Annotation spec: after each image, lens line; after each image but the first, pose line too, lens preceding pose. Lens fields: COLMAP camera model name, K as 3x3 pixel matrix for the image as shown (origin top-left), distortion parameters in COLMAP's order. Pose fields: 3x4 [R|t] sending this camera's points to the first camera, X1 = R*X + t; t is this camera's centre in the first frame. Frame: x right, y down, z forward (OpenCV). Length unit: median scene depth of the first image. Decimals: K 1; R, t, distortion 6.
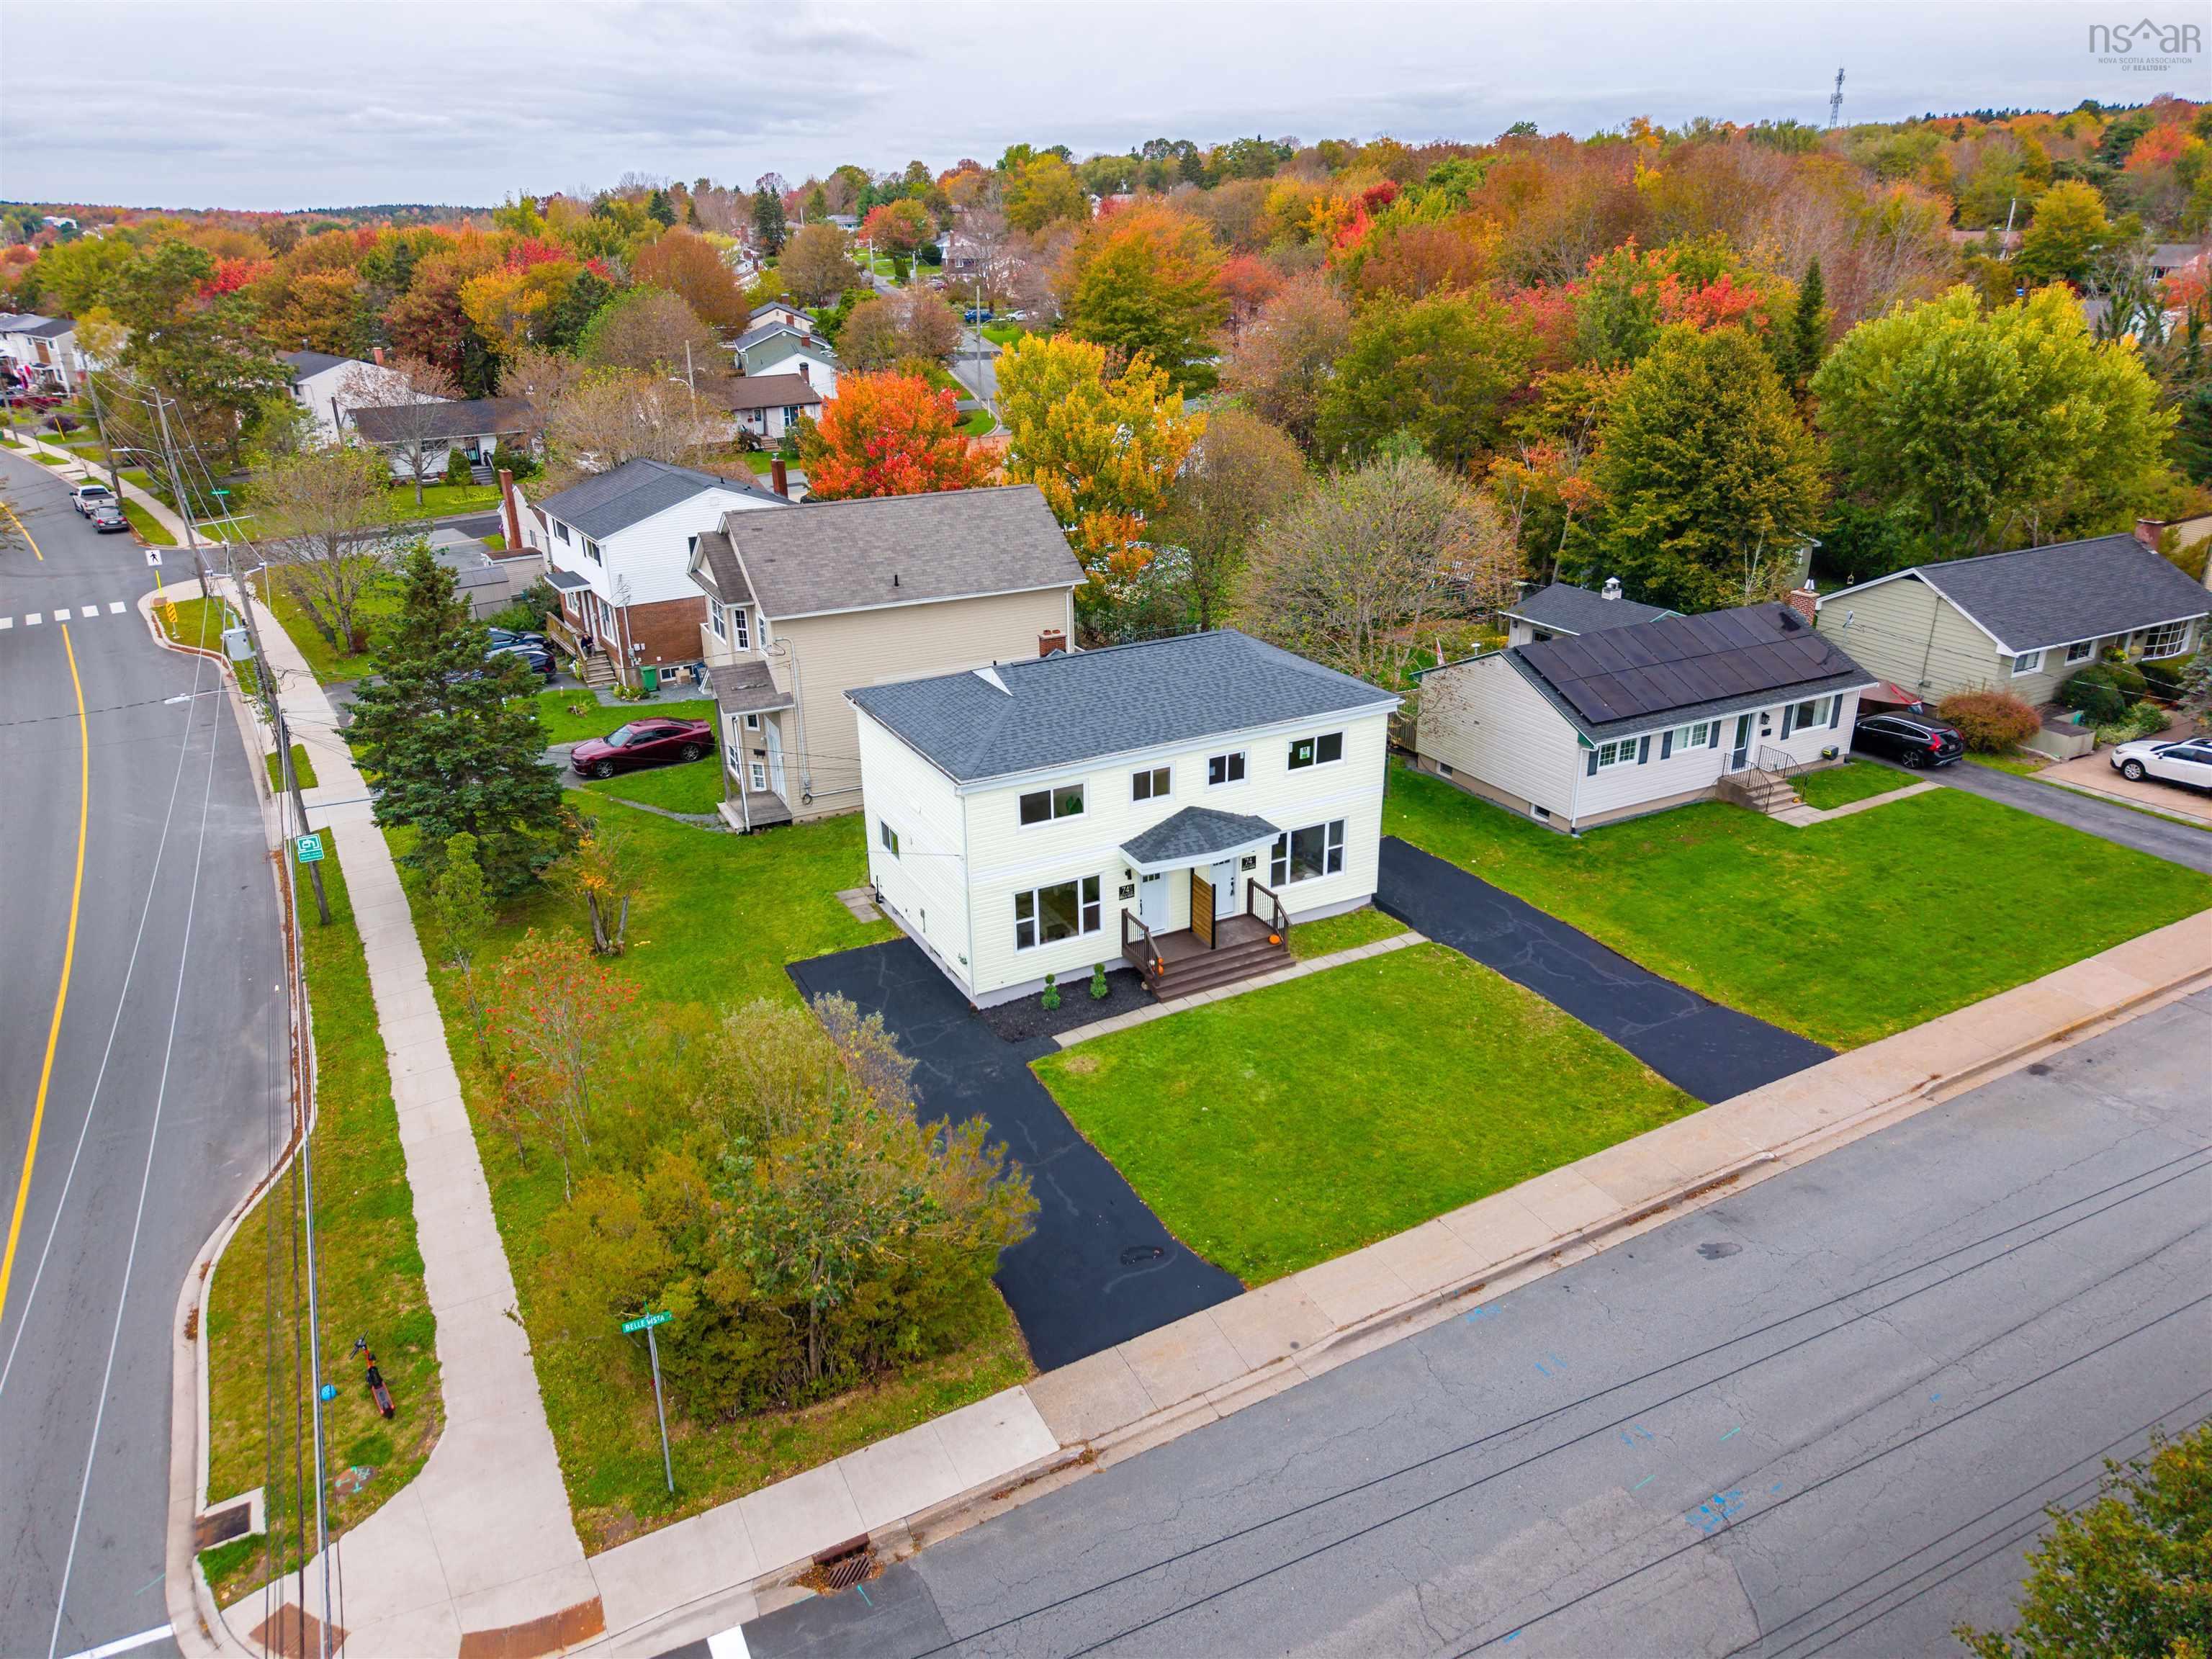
lens RADIAL K [[1443.4, 0, 1073.1], [0, 1443.4, 838.0], [0, 0, 1]] dist [0.000480, -0.005364]
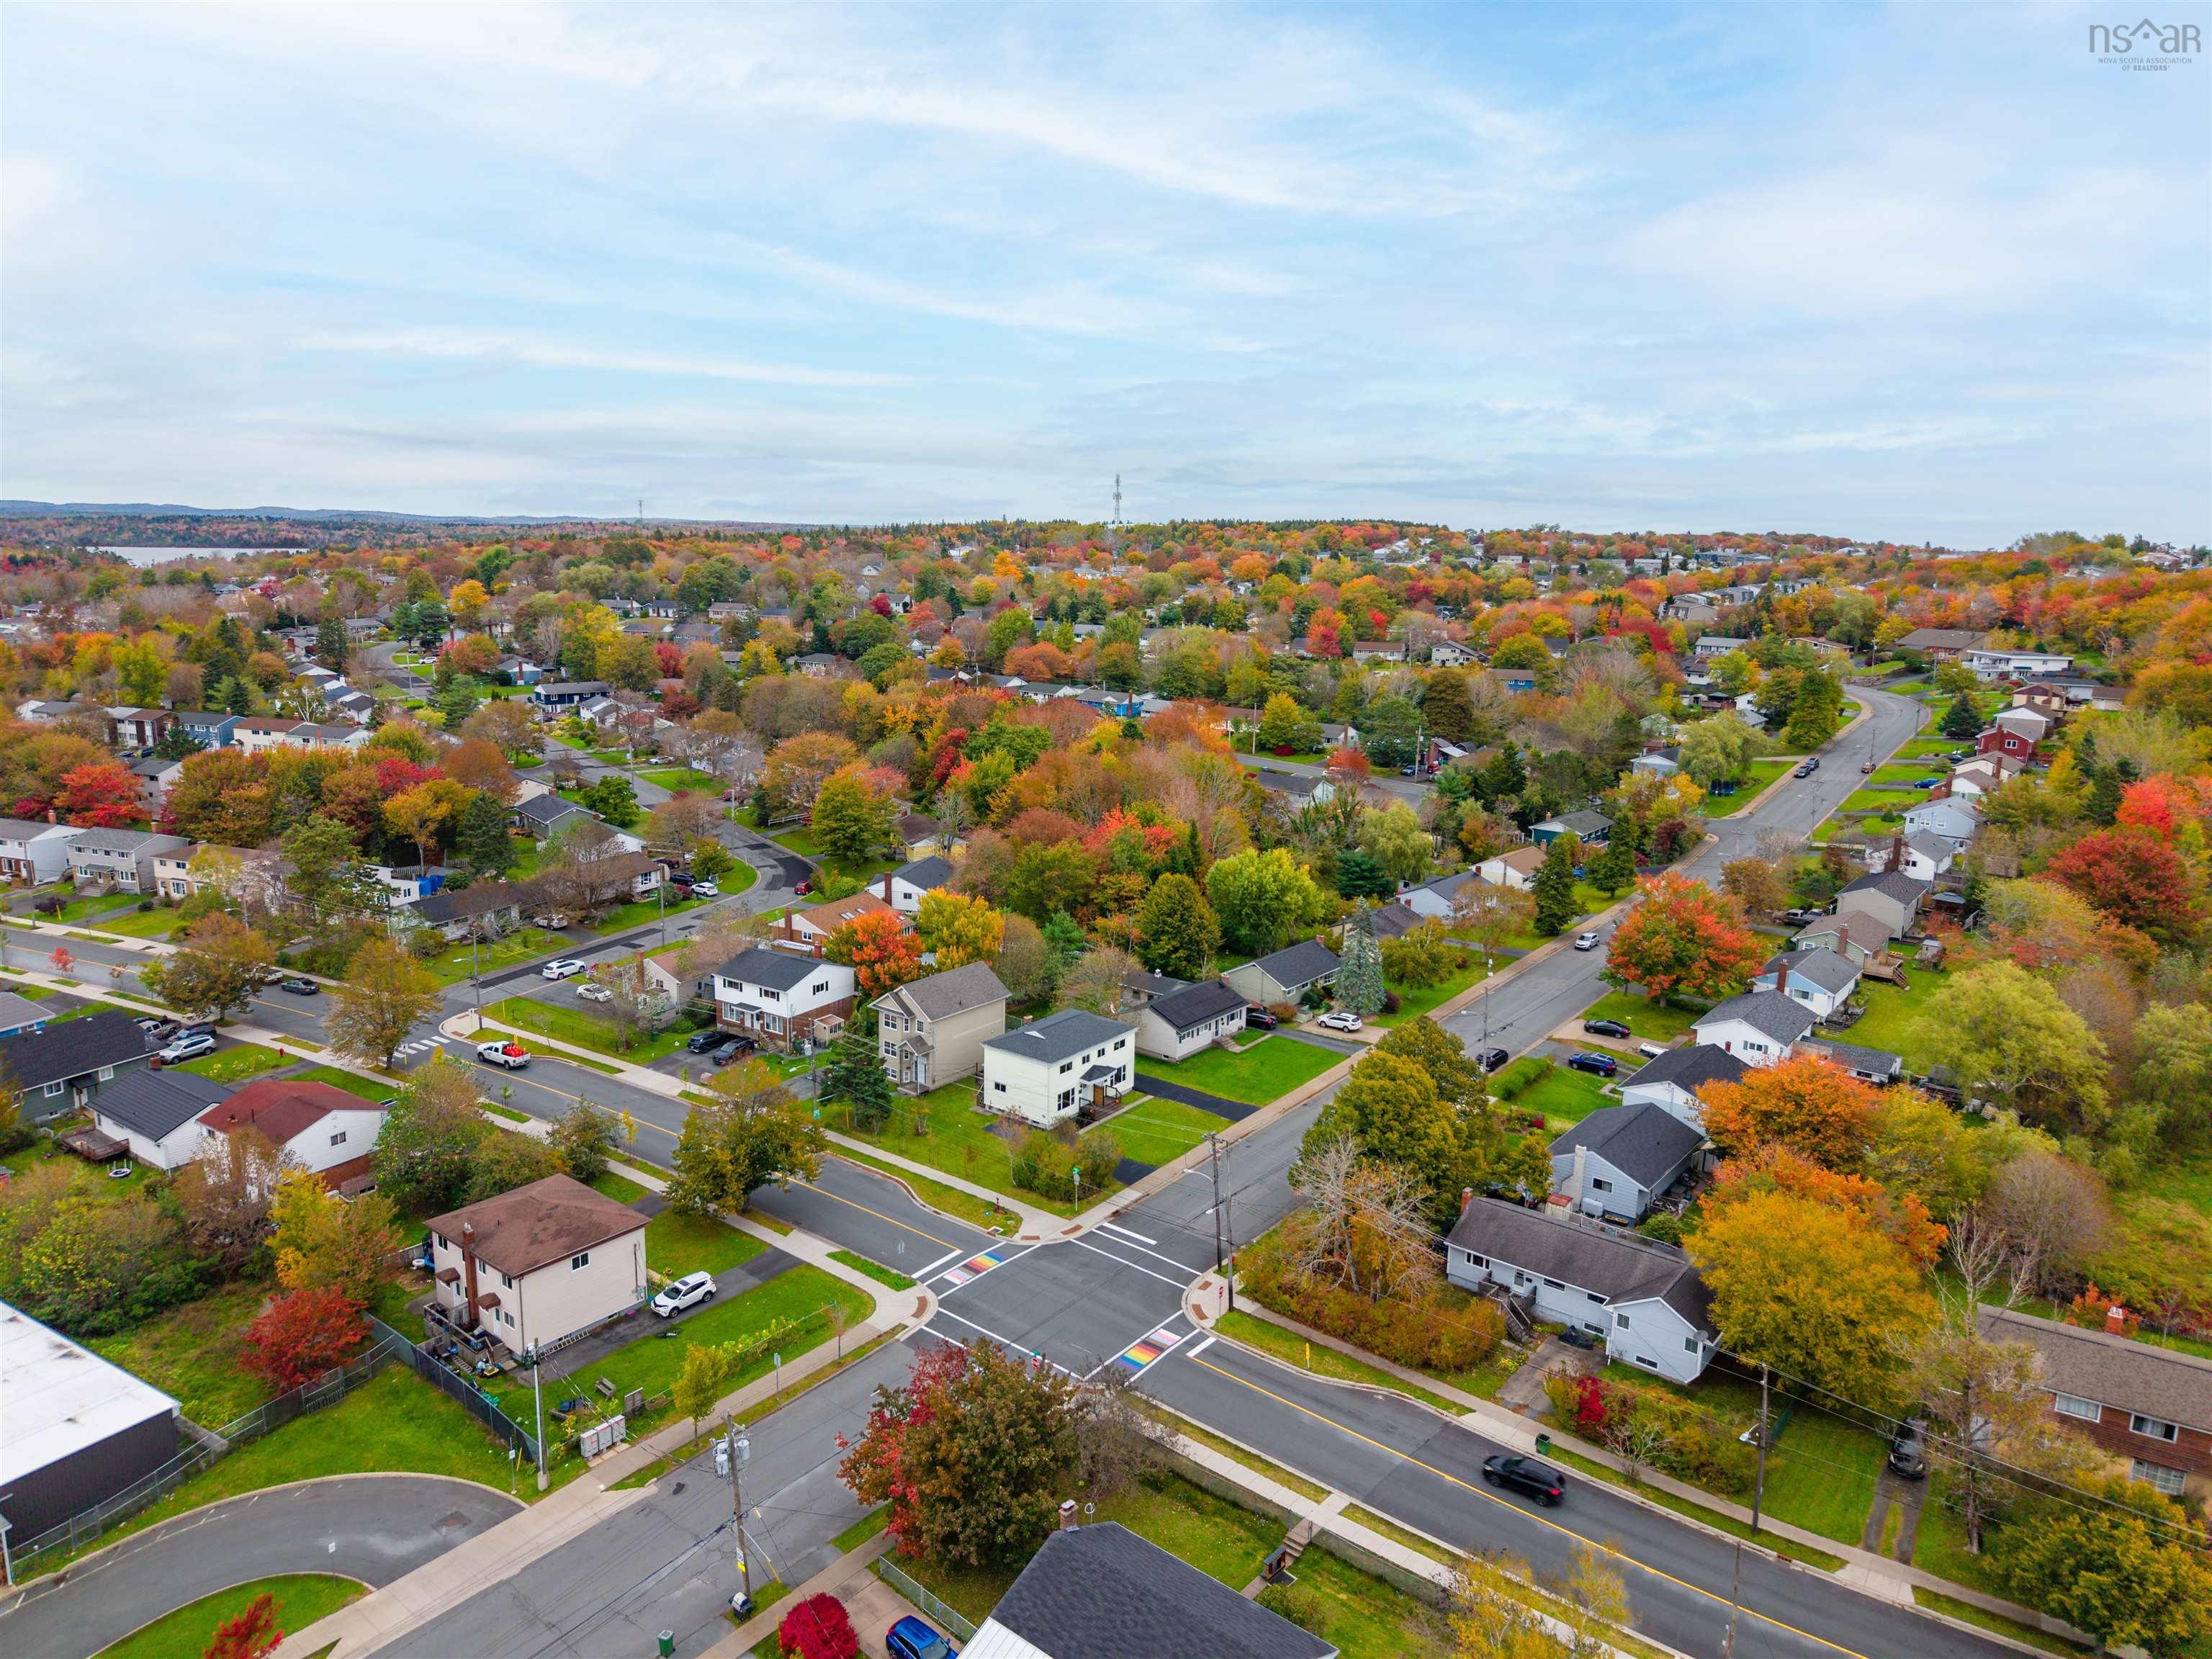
lens RADIAL K [[1473.7, 0, 1106.0], [0, 1473.7, 829.5], [0, 0, 1]] dist [0.043002, -0.002376]
pose [[0.900472, -0.046095, 0.432465, -1.393410], [0.131276, 0.976795, -0.169227, 0.029701], [-0.414629, 0.209157, 0.885628, -2.275213]]
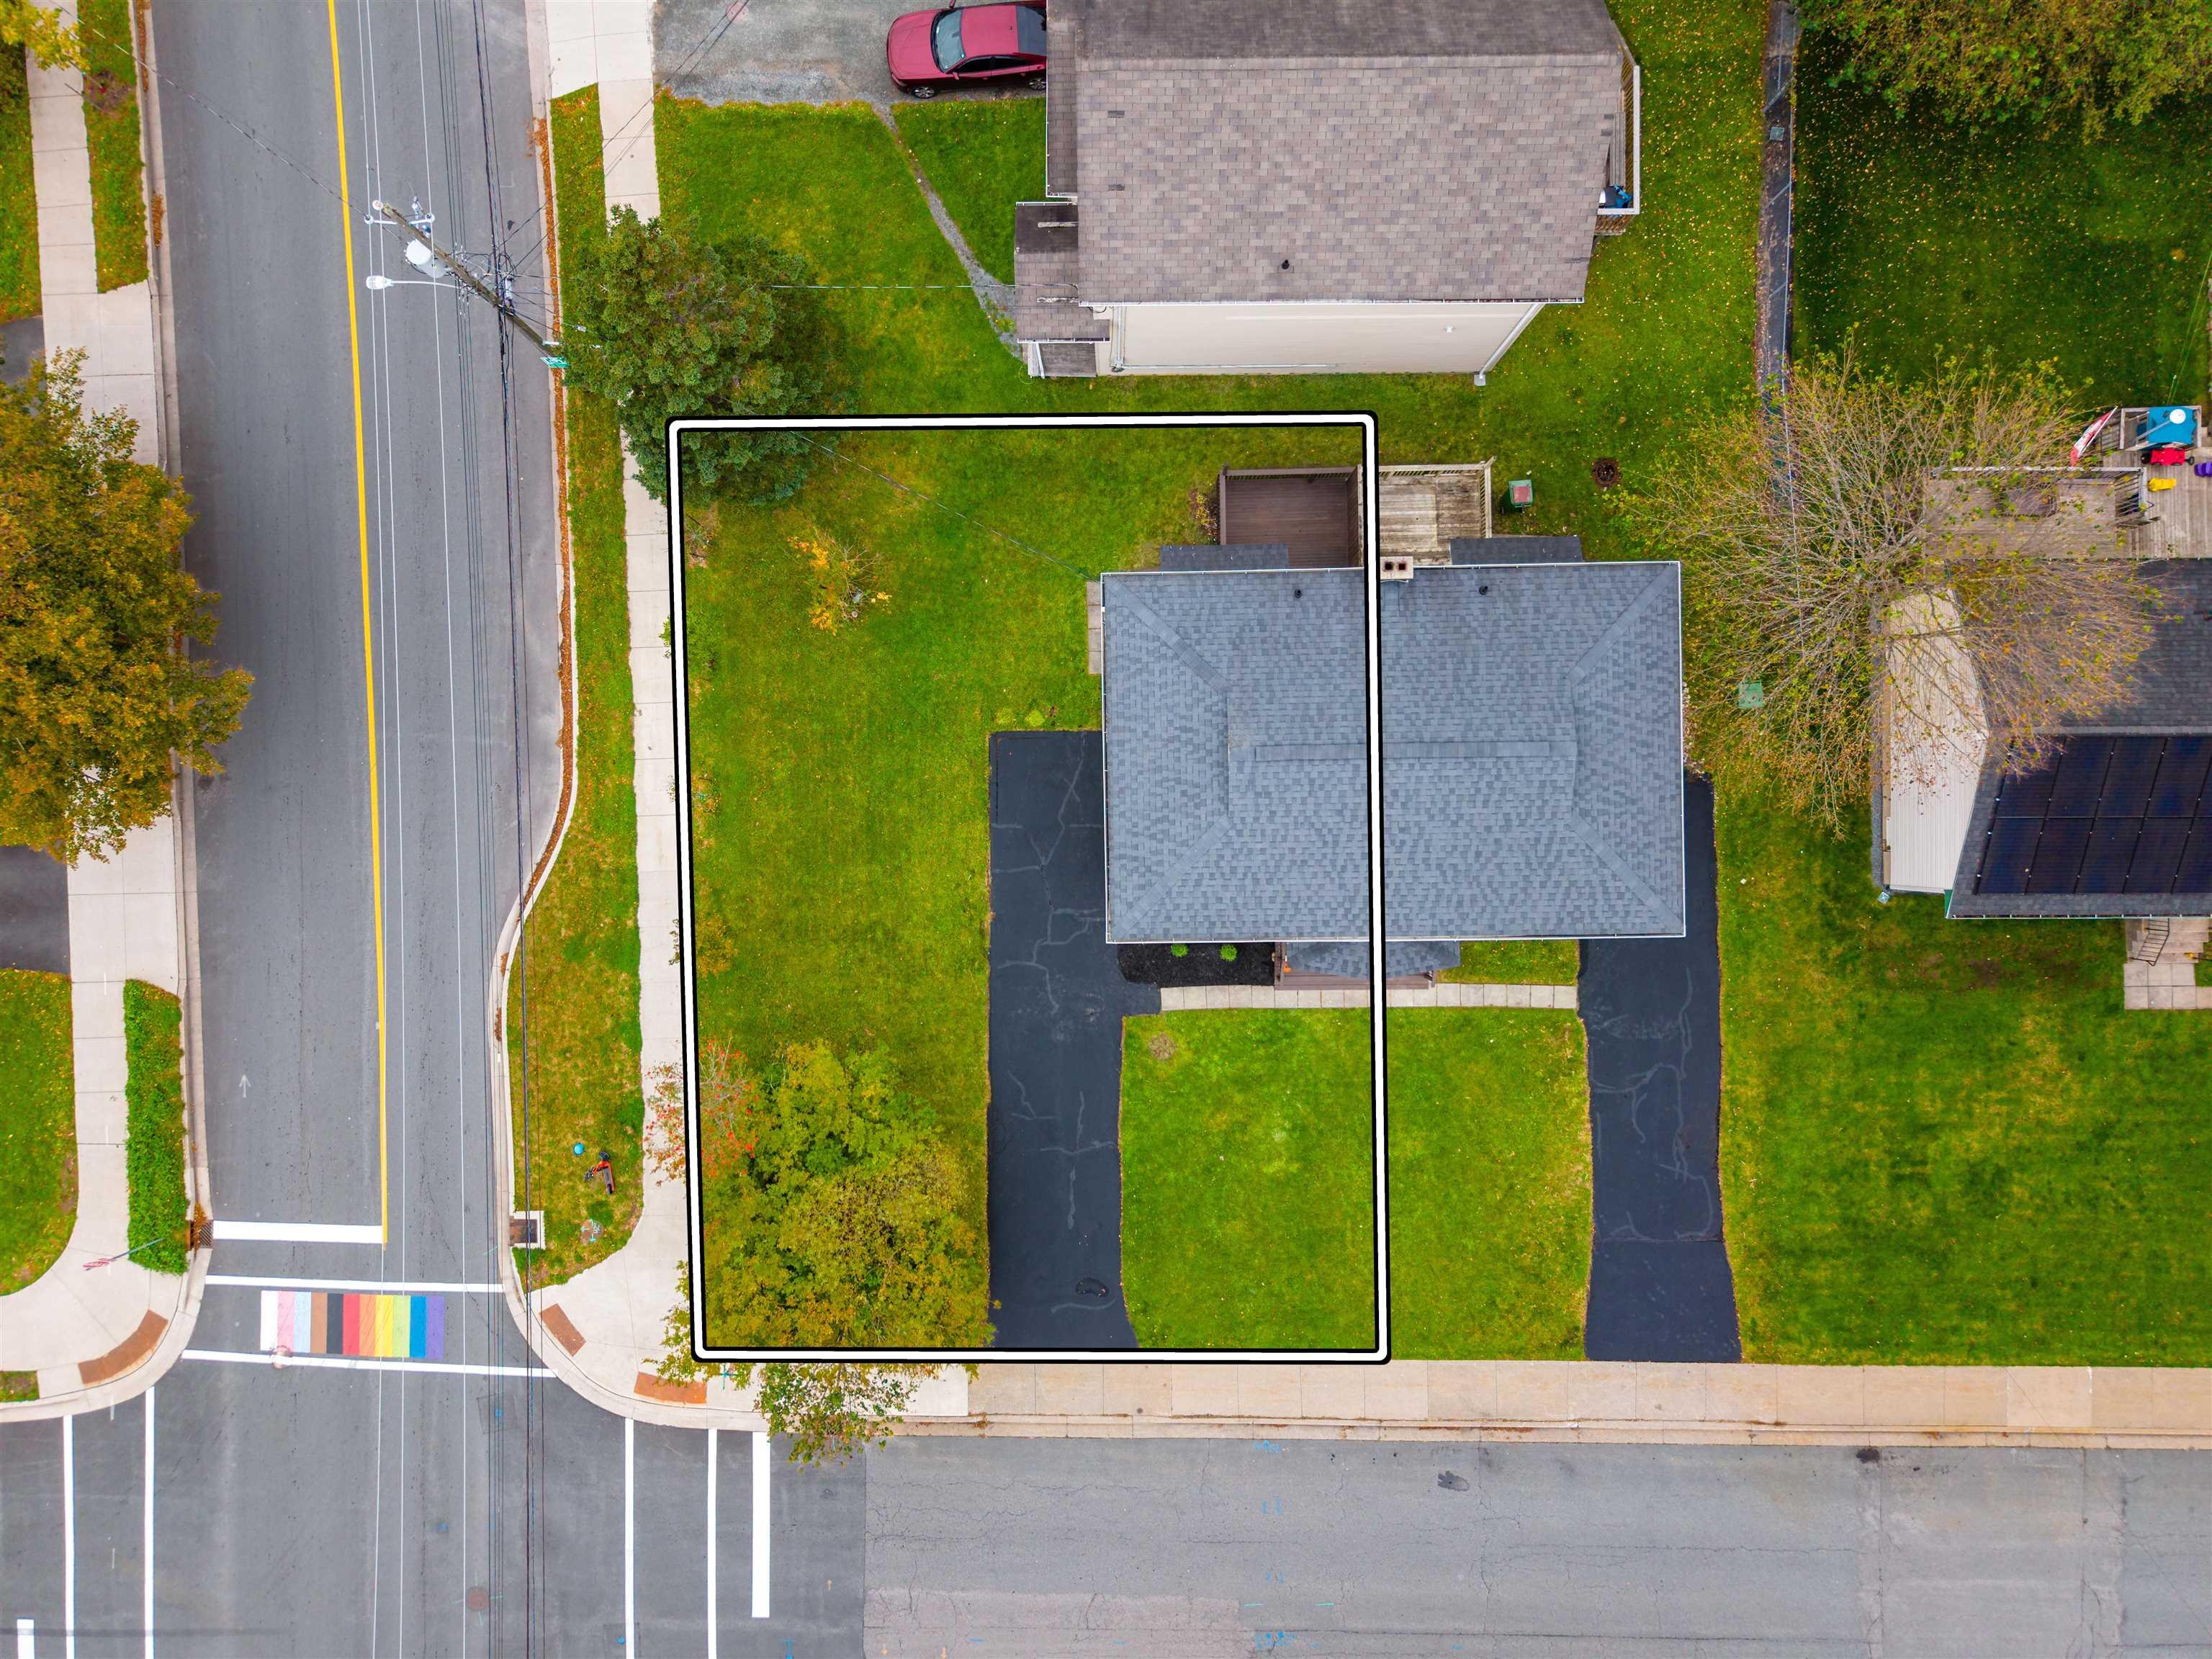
lens RADIAL K [[1443.4, 0, 1073.1], [0, 1443.4, 838.0], [0, 0, 1]] dist [0.000480, -0.005364]
pose [[0.898481, 0.438961, -0.006753, -0.112639], [-0.170158, 0.362384, 0.916364, -0.848967], [0.404696, -0.822186, 0.400288, 0.576528]]
